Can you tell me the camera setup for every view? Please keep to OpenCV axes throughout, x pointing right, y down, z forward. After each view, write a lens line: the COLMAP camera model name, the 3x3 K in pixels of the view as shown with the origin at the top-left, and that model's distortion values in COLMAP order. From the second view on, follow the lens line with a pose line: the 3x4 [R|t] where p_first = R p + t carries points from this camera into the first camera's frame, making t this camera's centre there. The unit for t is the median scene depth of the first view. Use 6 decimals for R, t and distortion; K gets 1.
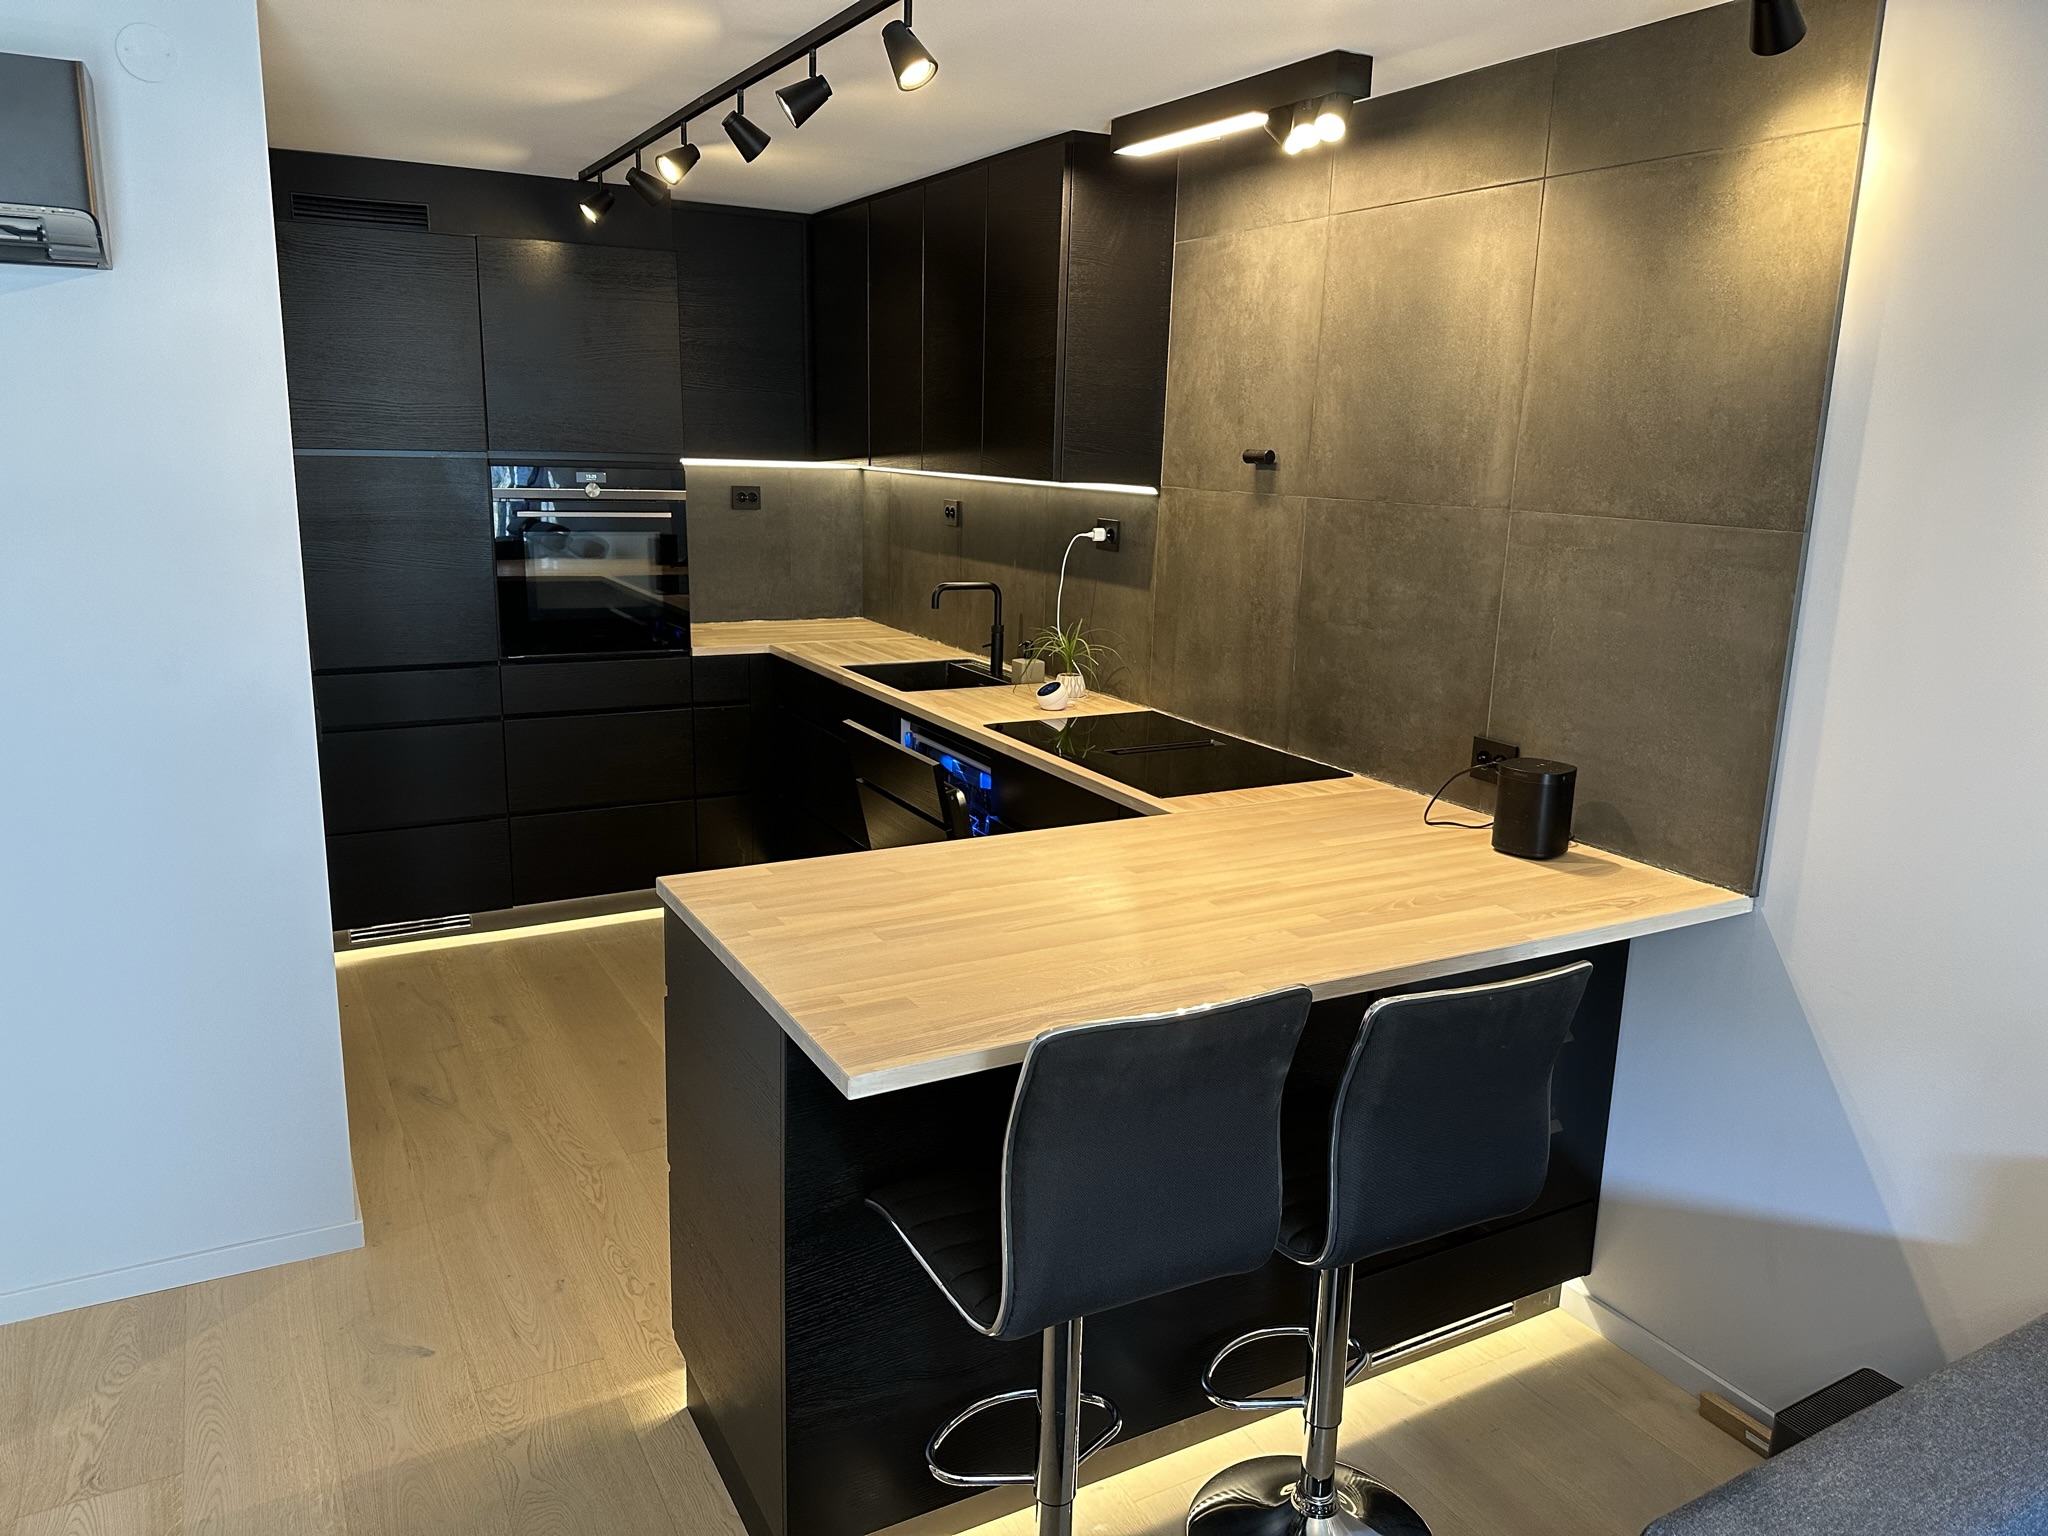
lens RADIAL K [[1442.1, 0, 1026.6], [0, 1442.1, 767.4], [0, 0, 1]] dist [0.073236, -0.083027]
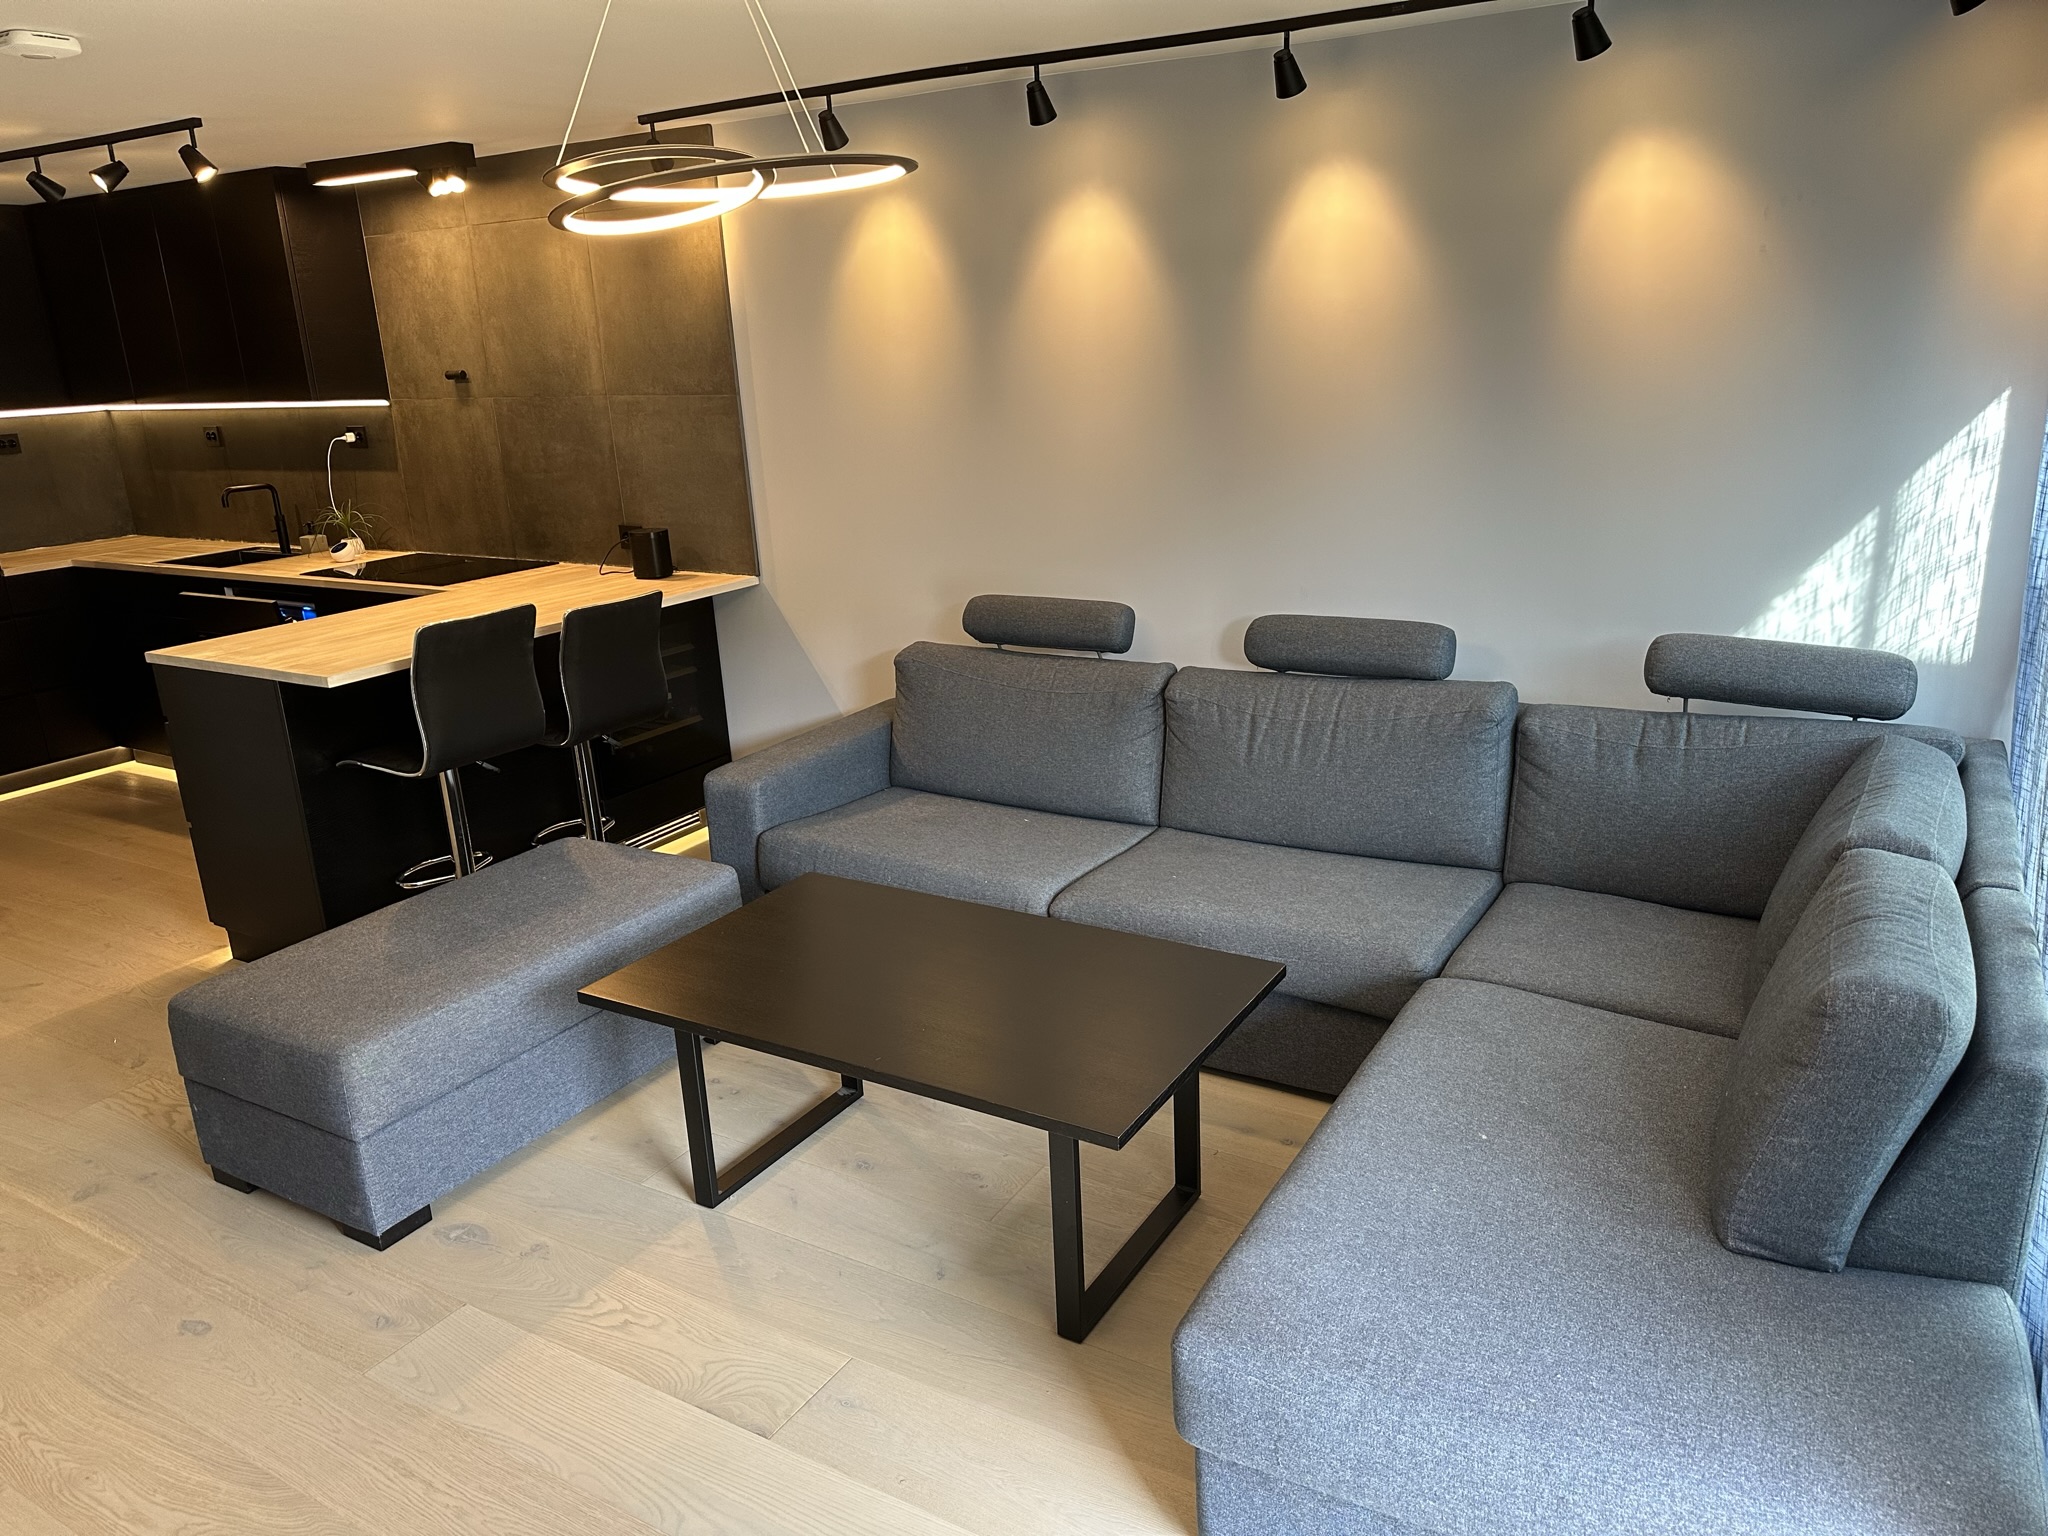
lens RADIAL K [[1442.1, 0, 1028.9], [0, 1442.1, 788.0], [0, 0, 1]] dist [0.073236, -0.083027]
pose [[0.863479, -0.210778, 0.458233, -0.126828], [0.176137, 0.977311, 0.117638, 0.151107], [-0.472632, -0.020866, 0.881013, -0.721966]]
